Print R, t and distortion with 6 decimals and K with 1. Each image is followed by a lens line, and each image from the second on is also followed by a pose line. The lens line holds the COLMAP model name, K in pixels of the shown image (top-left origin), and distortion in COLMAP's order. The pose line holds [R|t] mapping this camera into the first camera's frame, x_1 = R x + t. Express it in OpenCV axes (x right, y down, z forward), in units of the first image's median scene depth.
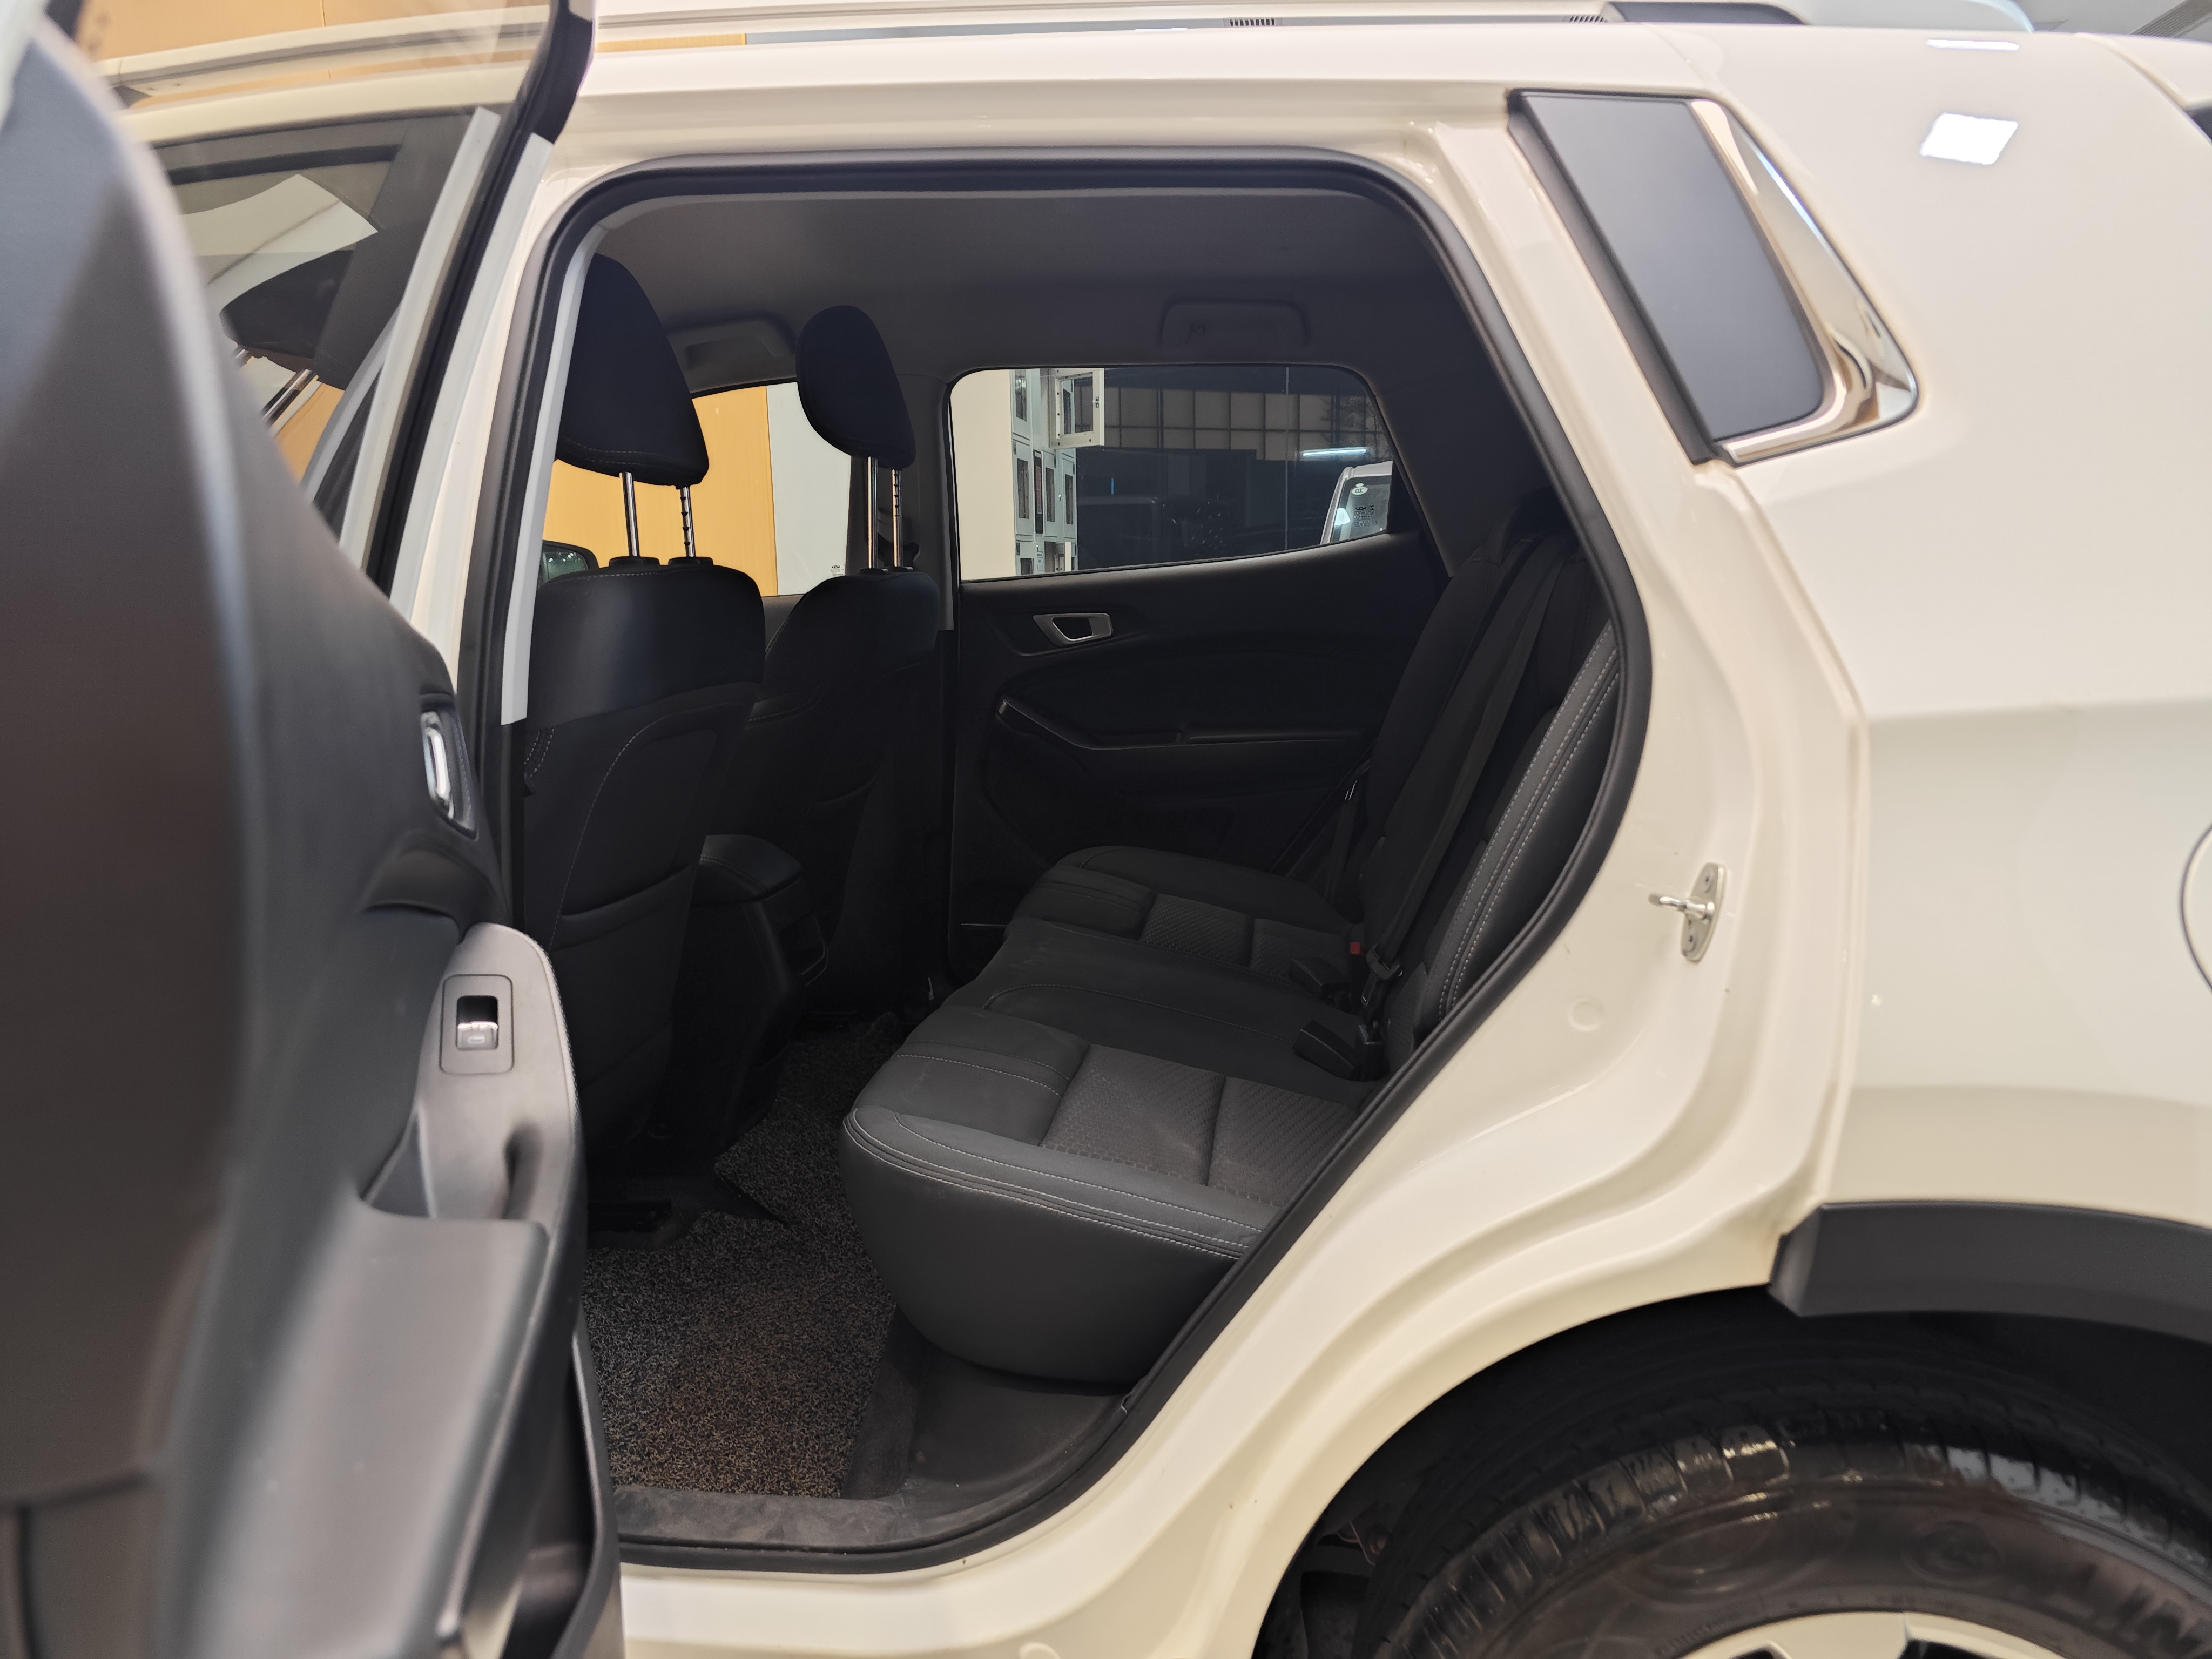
lens RADIAL K [[1507.4, 0, 1106.0], [0, 1507.4, 829.5], [0, 0, 1]] dist [0.021761, -0.039342]
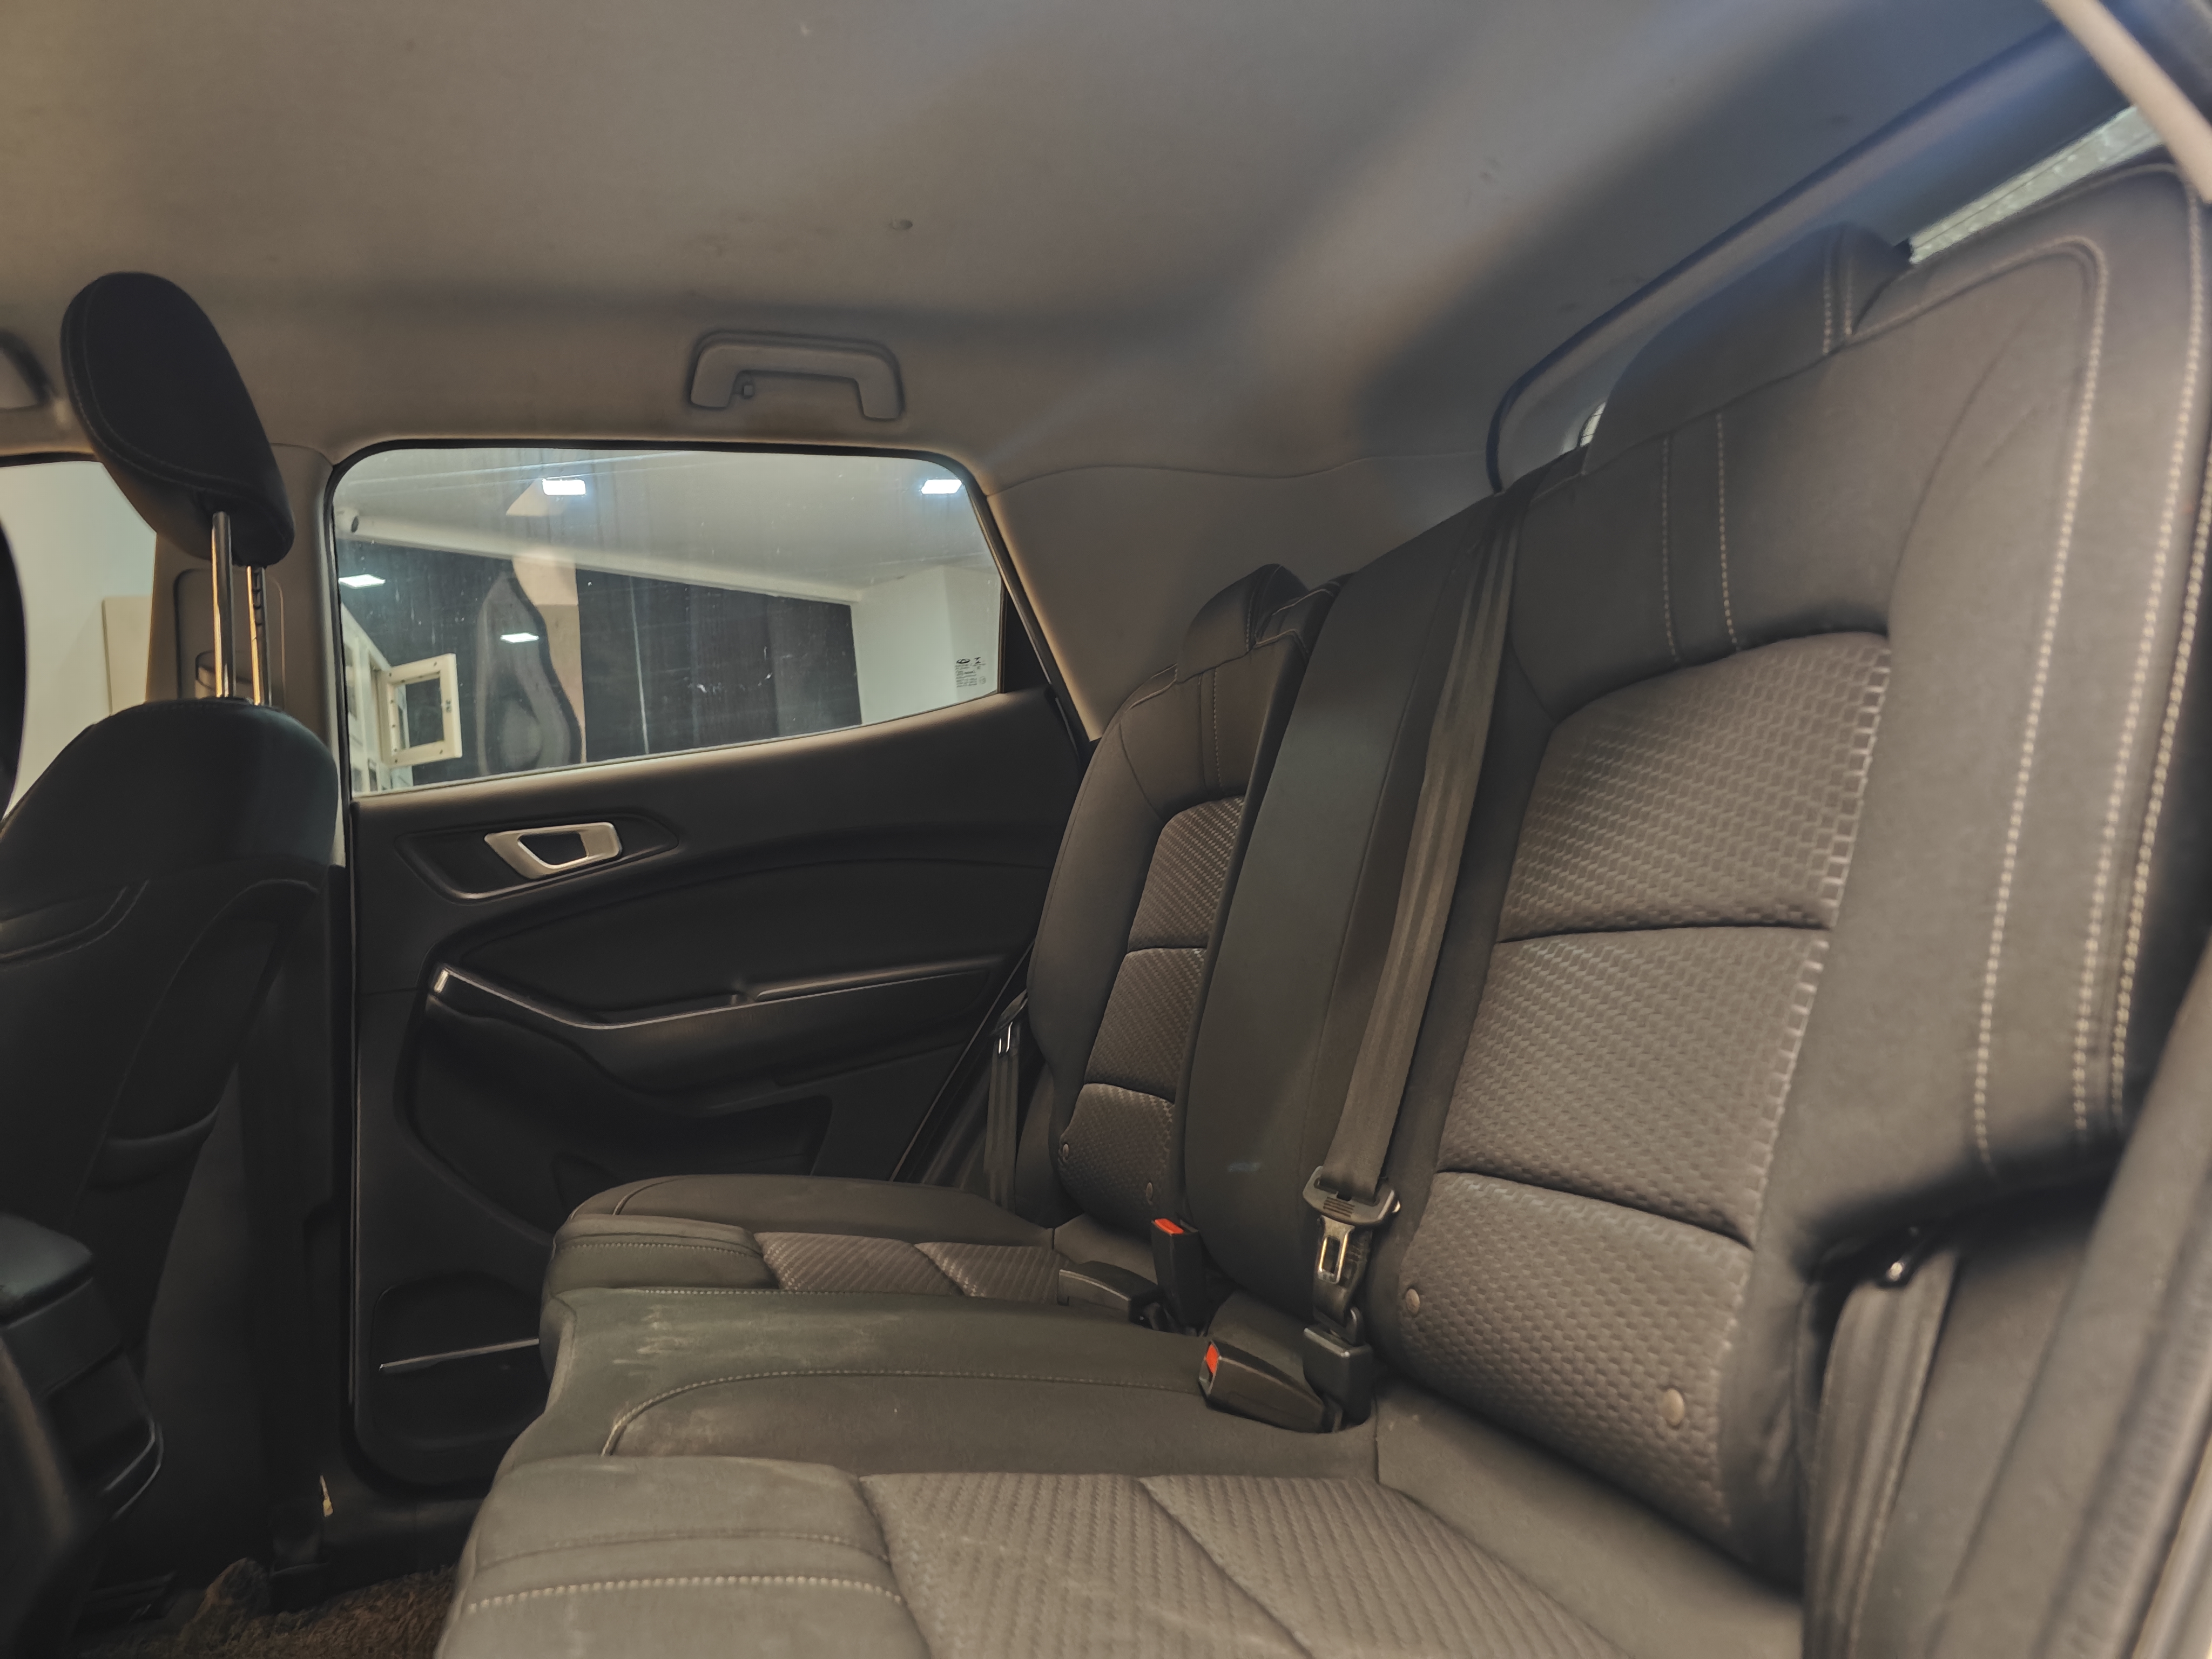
lens RADIAL K [[1507.4, 0, 1106.0], [0, 1507.4, 829.5], [0, 0, 1]] dist [0.021761, -0.039342]
pose [[0.898543, -0.053244, 0.435644, -0.092558], [0.165752, 0.960271, -0.224511, 0.044542], [-0.406383, 0.273941, 0.871670, 0.337912]]
